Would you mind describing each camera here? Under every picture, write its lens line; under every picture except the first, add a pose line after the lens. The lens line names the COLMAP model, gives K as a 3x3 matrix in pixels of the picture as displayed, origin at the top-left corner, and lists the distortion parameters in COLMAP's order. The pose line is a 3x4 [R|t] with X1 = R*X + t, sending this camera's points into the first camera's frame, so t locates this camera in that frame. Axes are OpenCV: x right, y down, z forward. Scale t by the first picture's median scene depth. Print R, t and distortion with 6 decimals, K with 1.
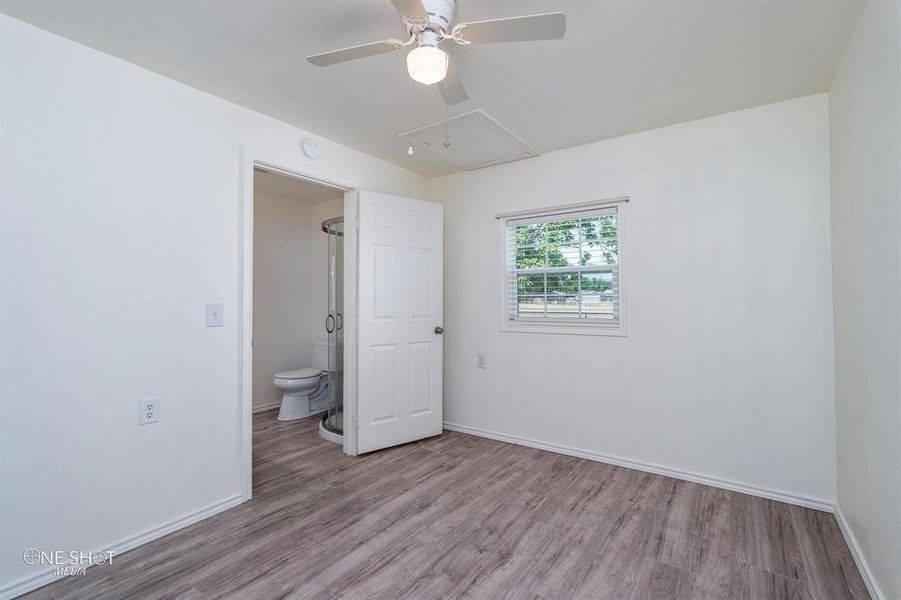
lens RADIAL K [[400.5, 0, 450.5], [0, 400.5, 300.0], [0, 0, 1]] dist [0.000346, 0.000041]
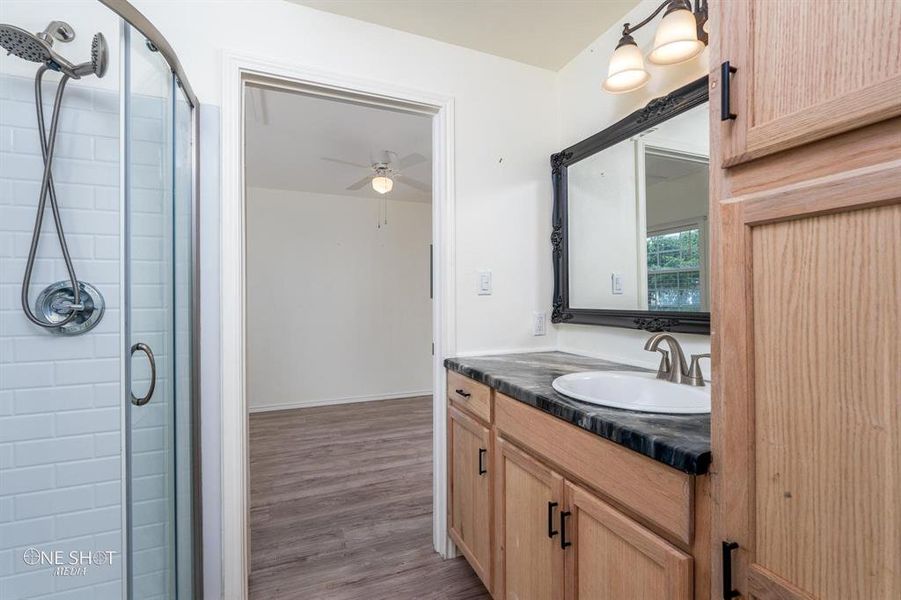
lens RADIAL K [[400.5, 0, 450.5], [0, 400.5, 300.0], [0, 0, 1]] dist [0.000346, 0.000041]
pose [[-0.838553, 0.006639, 0.544779, -1.068206], [0.004910, 0.999977, -0.004629, 0.017564], [-0.544797, -0.001207, -0.838567, 1.831944]]
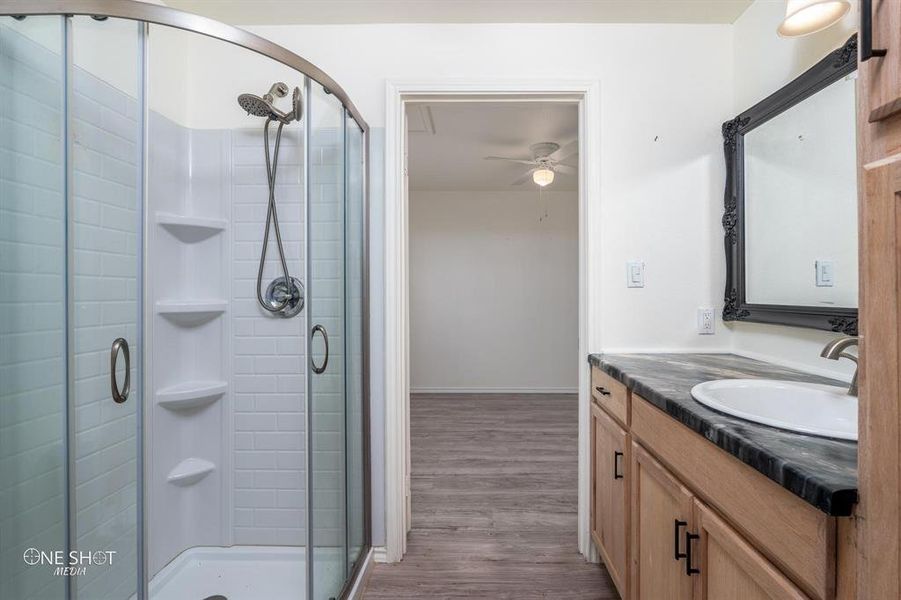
lens RADIAL K [[406.1, 0, 473.8], [0, 406.1, 295.3], [0, 0, 1]] dist [-0.000364, 0.000025]
pose [[-0.566300, -0.002326, 0.824196, -1.140168], [-0.002747, 0.999996, 0.000934, 0.018414], [-0.824195, -0.001735, -0.566304, 1.788734]]
